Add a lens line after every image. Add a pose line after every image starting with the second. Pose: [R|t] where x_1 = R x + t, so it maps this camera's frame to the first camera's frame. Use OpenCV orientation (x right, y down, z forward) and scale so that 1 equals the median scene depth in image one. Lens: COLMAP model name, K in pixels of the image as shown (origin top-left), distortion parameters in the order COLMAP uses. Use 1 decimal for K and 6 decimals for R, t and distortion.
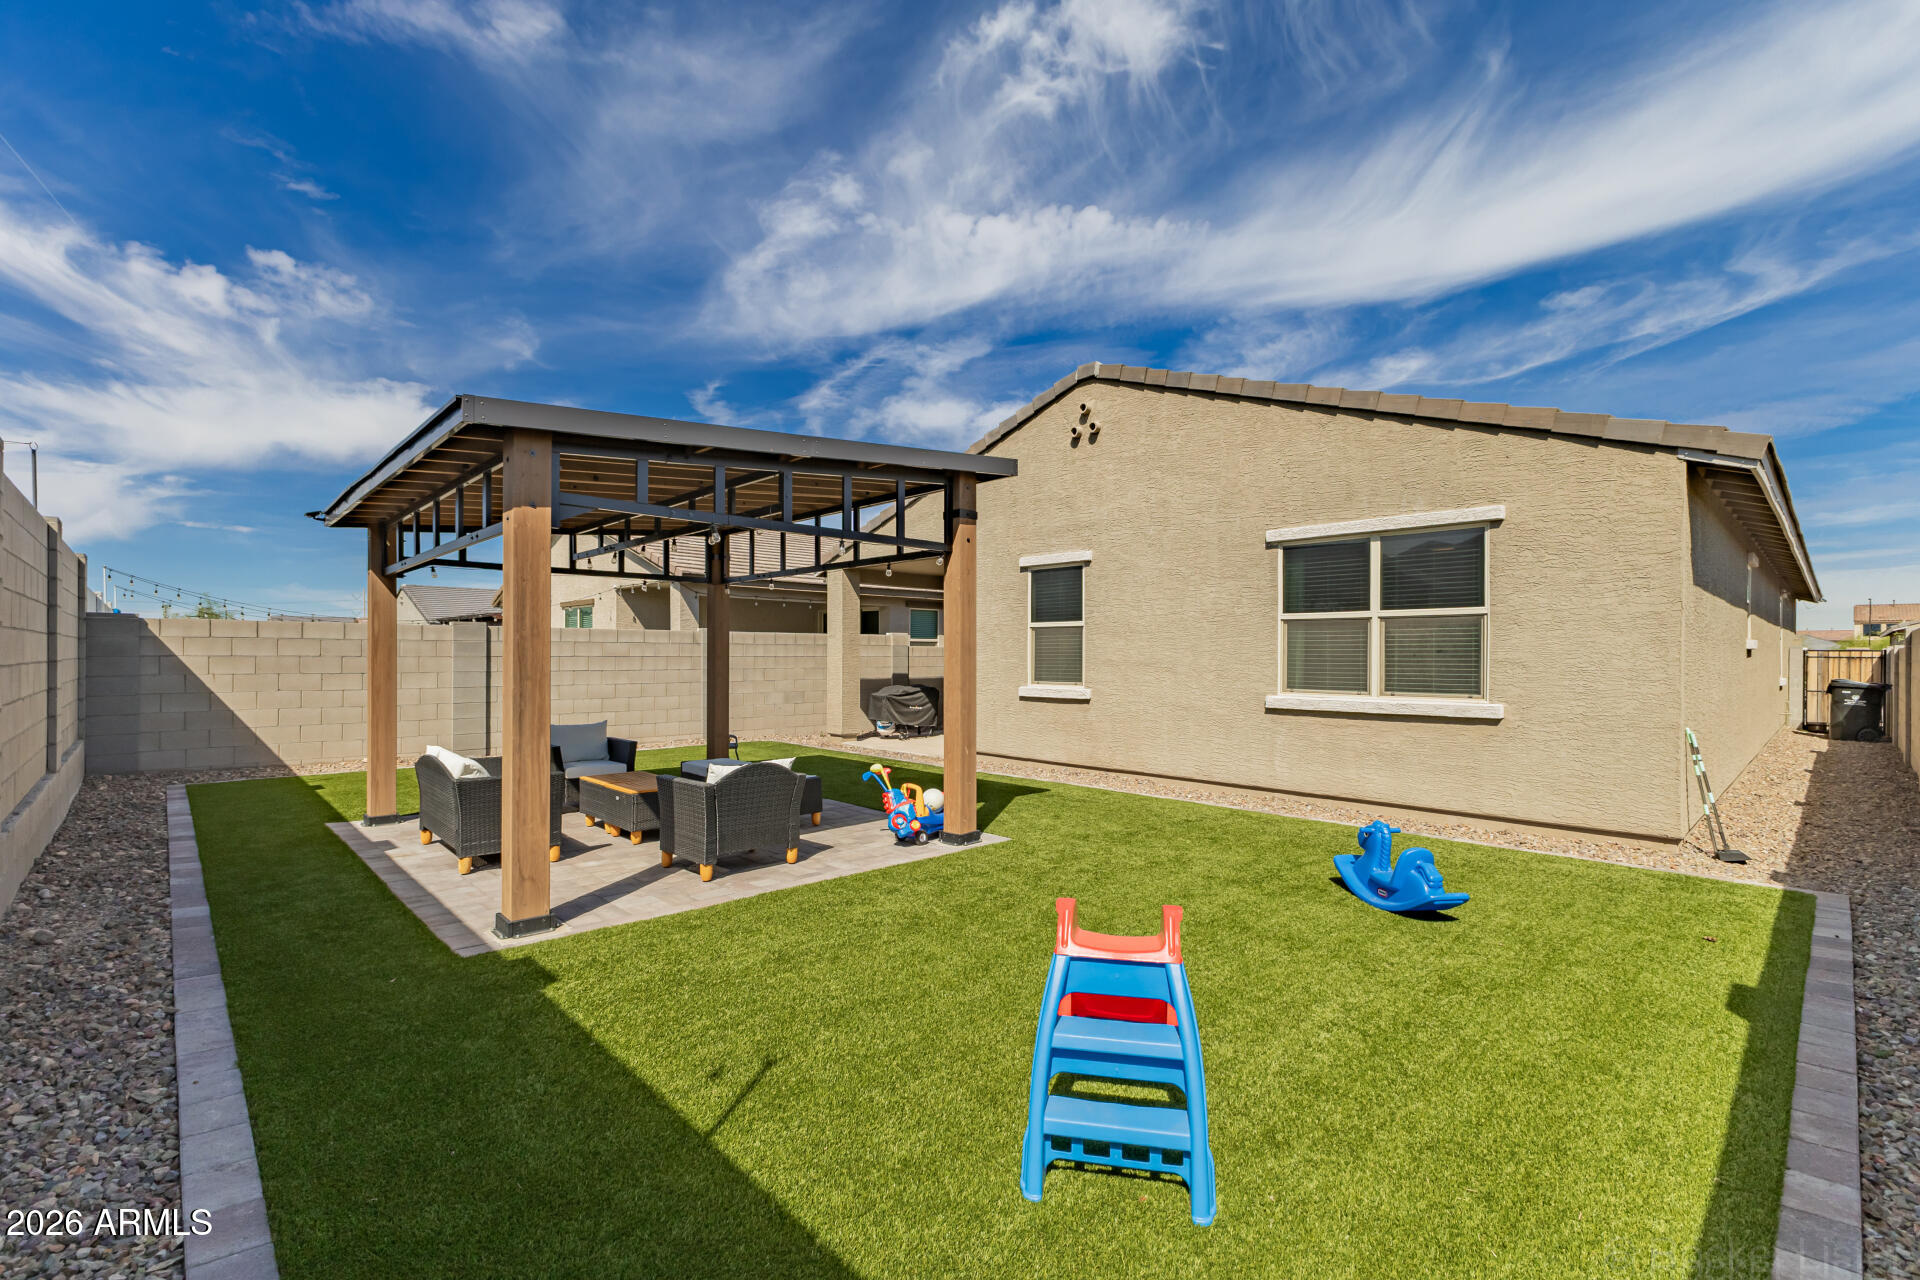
lens RADIAL K [[839.4, 0, 978.3], [0, 839.4, 644.0], [0, 0, 1]] dist [0.017367, -0.000004]
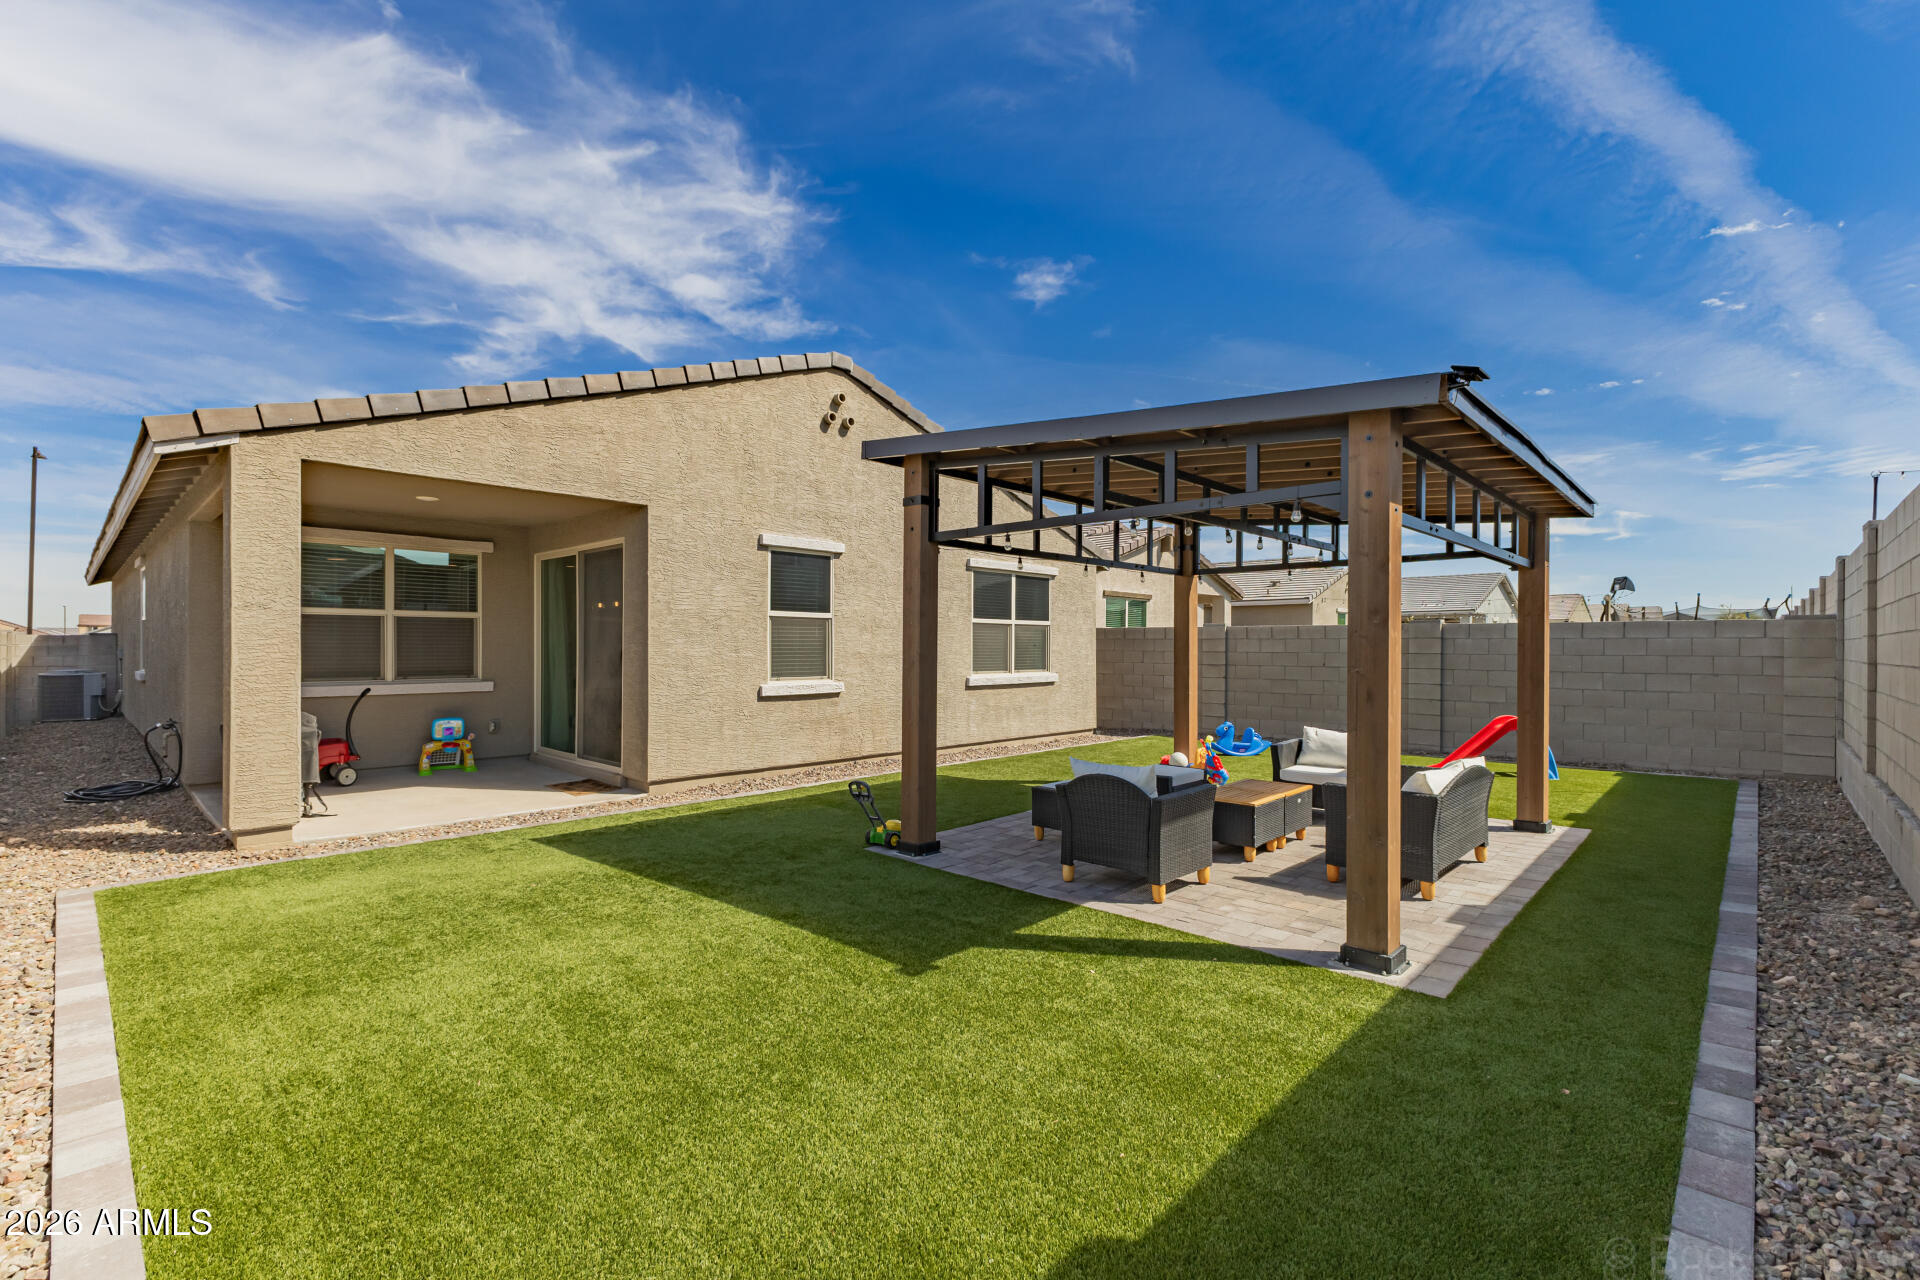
lens RADIAL K [[839.4, 0, 978.3], [0, 839.4, 644.0], [0, 0, 1]] dist [0.017367, -0.000004]
pose [[-0.038606, 0.000663, 0.999254, -0.853164], [-0.015474, 0.999879, -0.001262, 0.006863], [-0.999135, -0.015512, -0.038591, 0.857906]]
